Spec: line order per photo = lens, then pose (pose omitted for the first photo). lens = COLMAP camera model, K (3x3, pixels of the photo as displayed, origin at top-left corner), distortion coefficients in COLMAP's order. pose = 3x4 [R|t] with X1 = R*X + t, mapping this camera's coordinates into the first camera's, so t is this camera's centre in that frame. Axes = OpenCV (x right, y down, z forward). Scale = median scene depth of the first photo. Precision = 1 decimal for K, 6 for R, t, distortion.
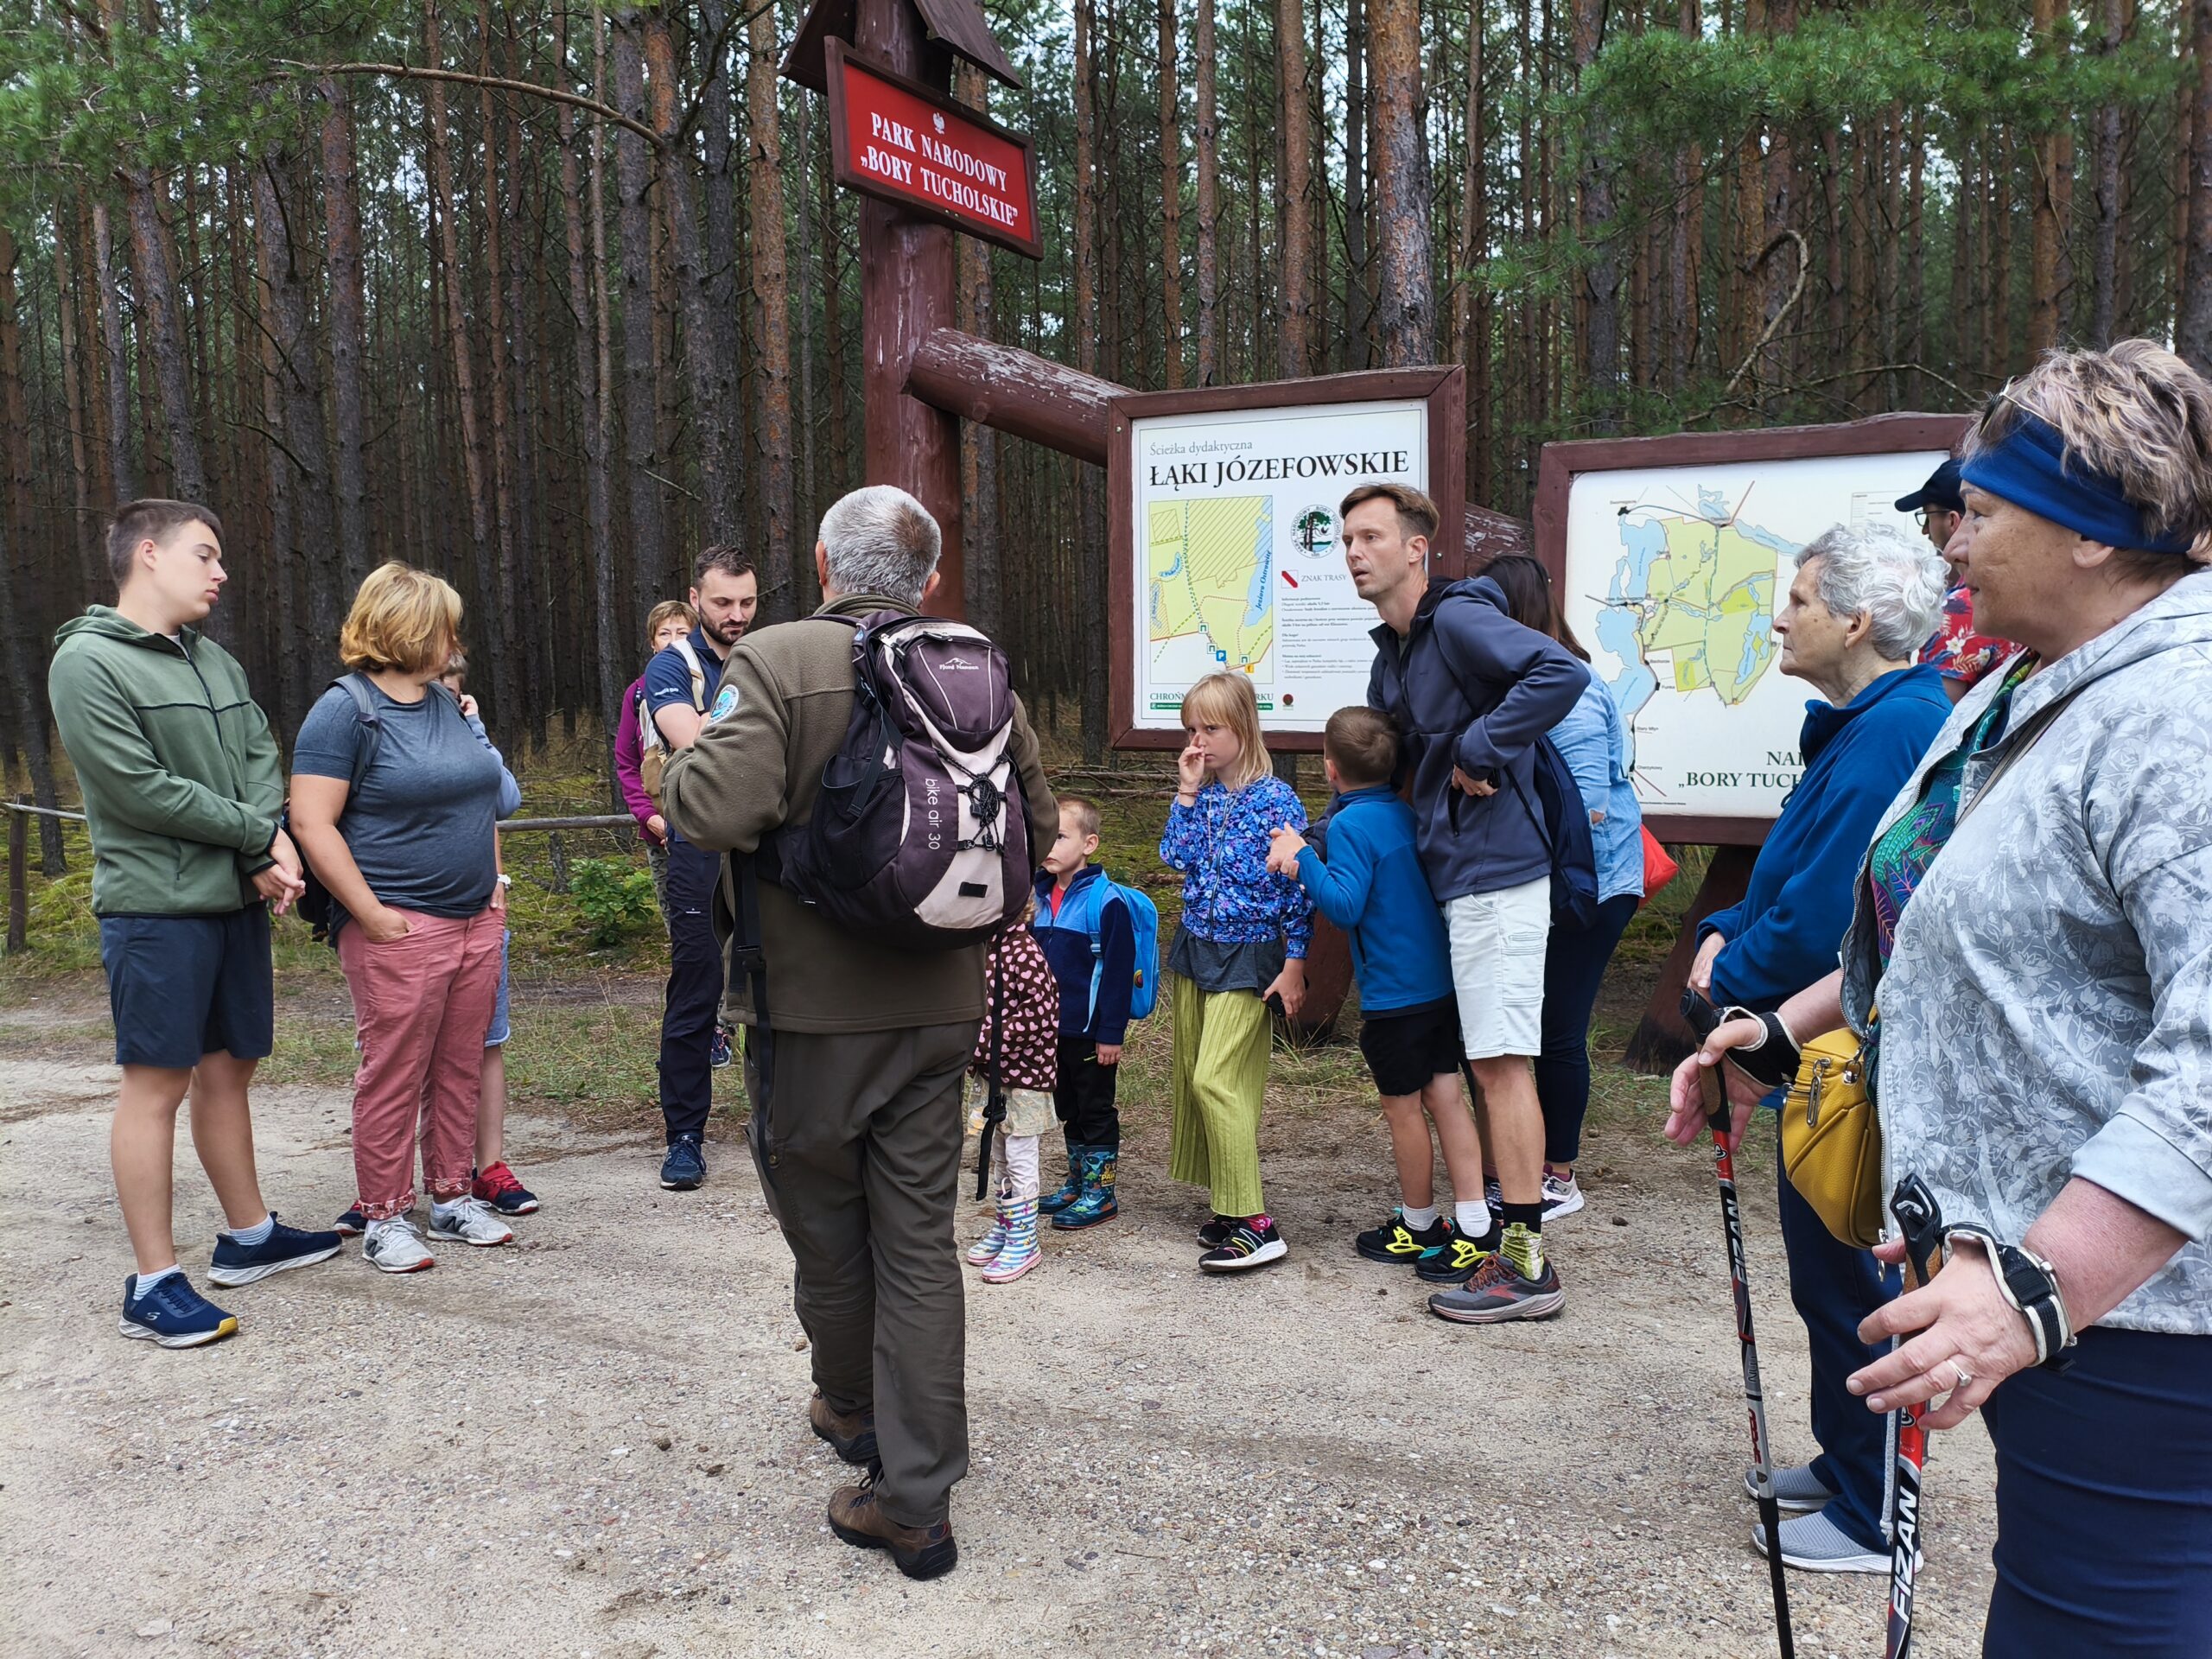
lens RADIAL K [[1657.6, 0, 1104.5], [0, 1657.6, 841.7], [0, 0, 1]] dist [0.014846, -0.014483]
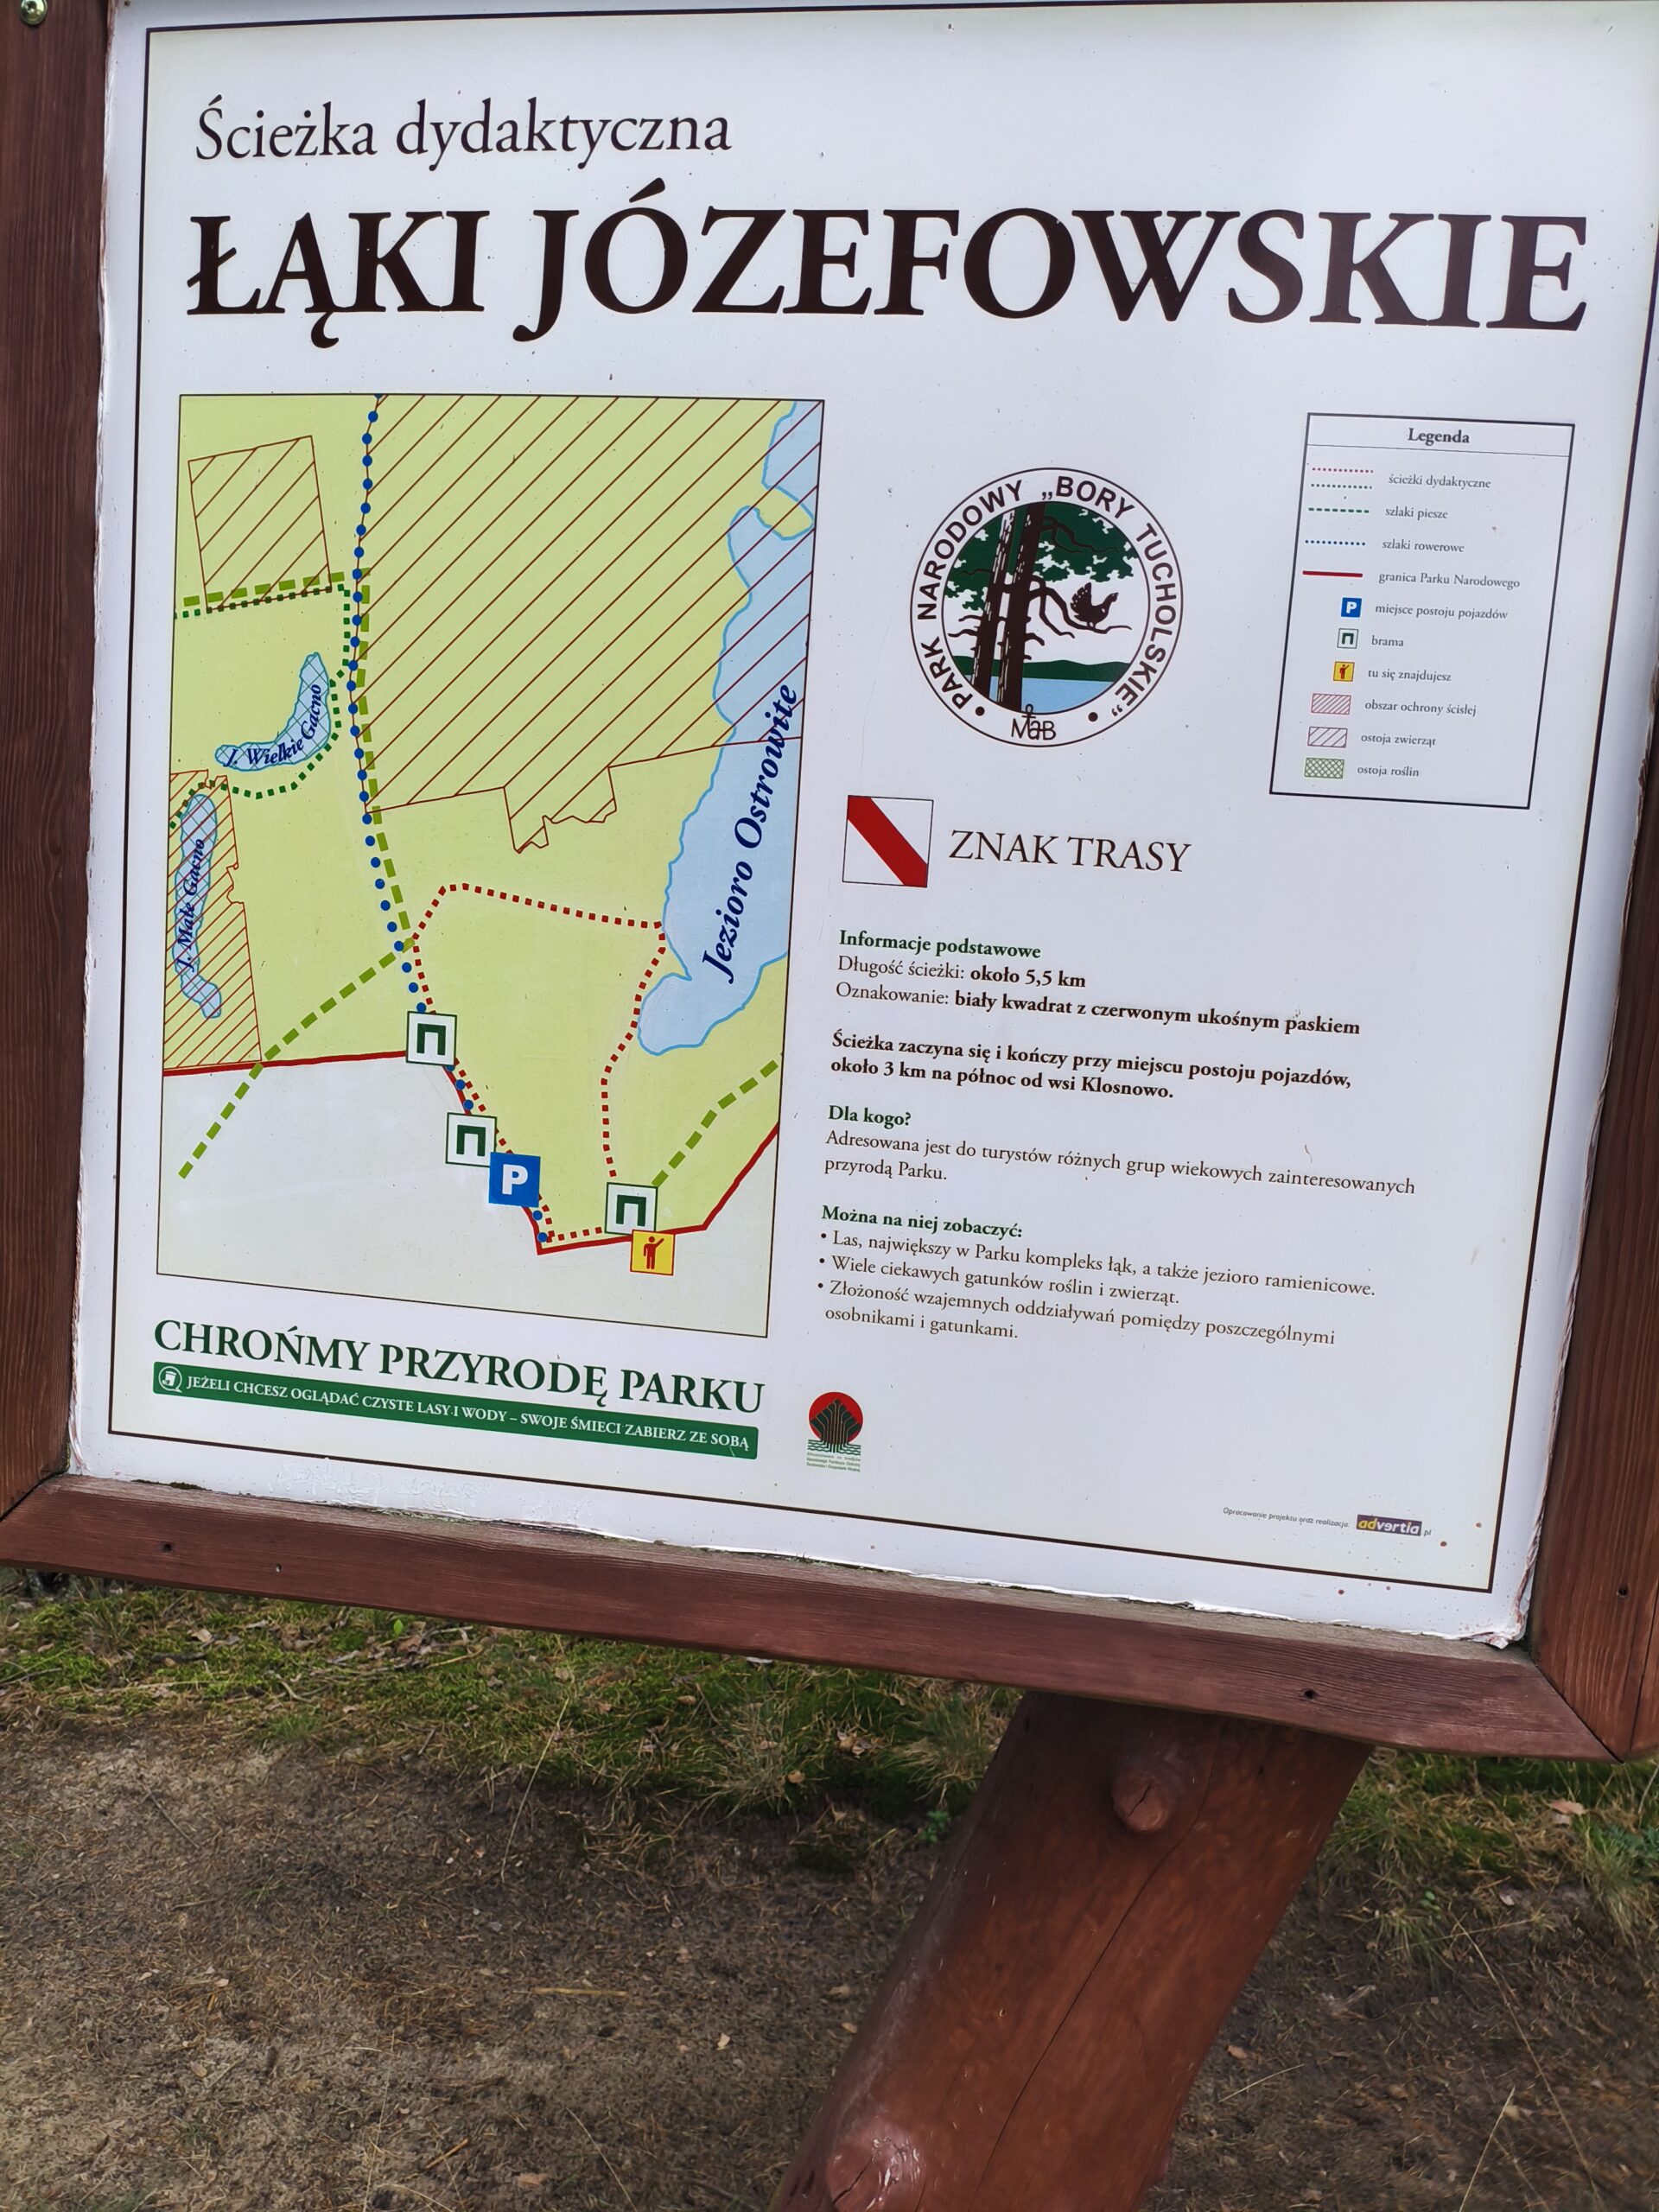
lens RADIAL K [[1657.6, 0, 827.8], [0, 1657.6, 1105.1], [0, 0, 1]] dist [0.014846, -0.014483]
pose [[0.953608, 0.040738, 0.298281, 0.046877], [-0.045689, 0.998909, 0.009643, -0.128349], [-0.297563, -0.022824, 0.954429, 0.812660]]
